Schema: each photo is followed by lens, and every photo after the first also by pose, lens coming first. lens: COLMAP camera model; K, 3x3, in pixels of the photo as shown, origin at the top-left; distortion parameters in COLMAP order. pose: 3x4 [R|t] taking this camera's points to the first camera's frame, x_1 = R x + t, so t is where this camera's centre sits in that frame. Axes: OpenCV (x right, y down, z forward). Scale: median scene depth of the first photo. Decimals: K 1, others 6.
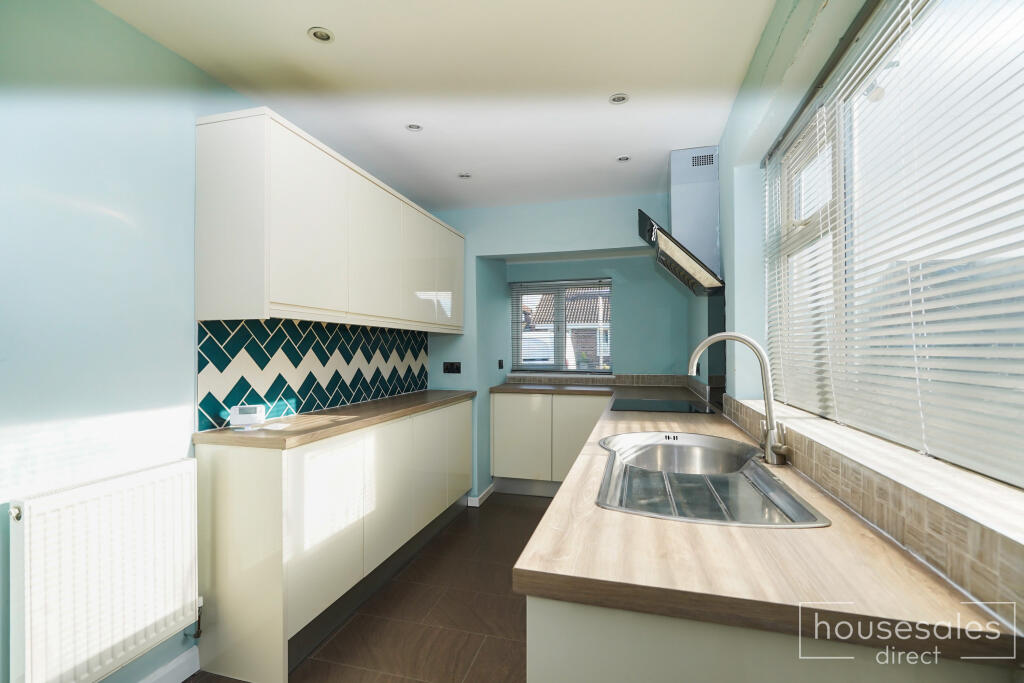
lens RADIAL K [[469.2, 0, 510.9], [0, 469.2, 343.5], [0, 0, 1]] dist [-0.001654, 0.002146]
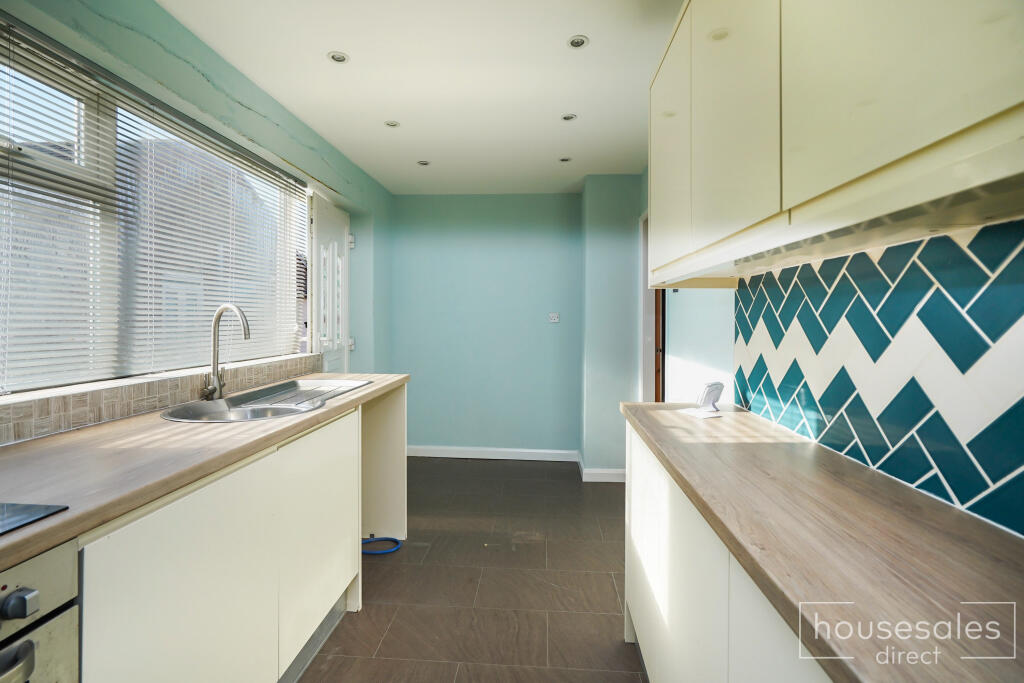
lens RADIAL K [[469.2, 0, 513.2], [0, 469.2, 332.1], [0, 0, 1]] dist [-0.001654, 0.002146]
pose [[-0.979820, 0.023681, -0.198474, -0.026751], [0.021565, 0.999685, 0.012817, 0.013578], [0.198716, 0.008278, -0.980022, 1.439301]]
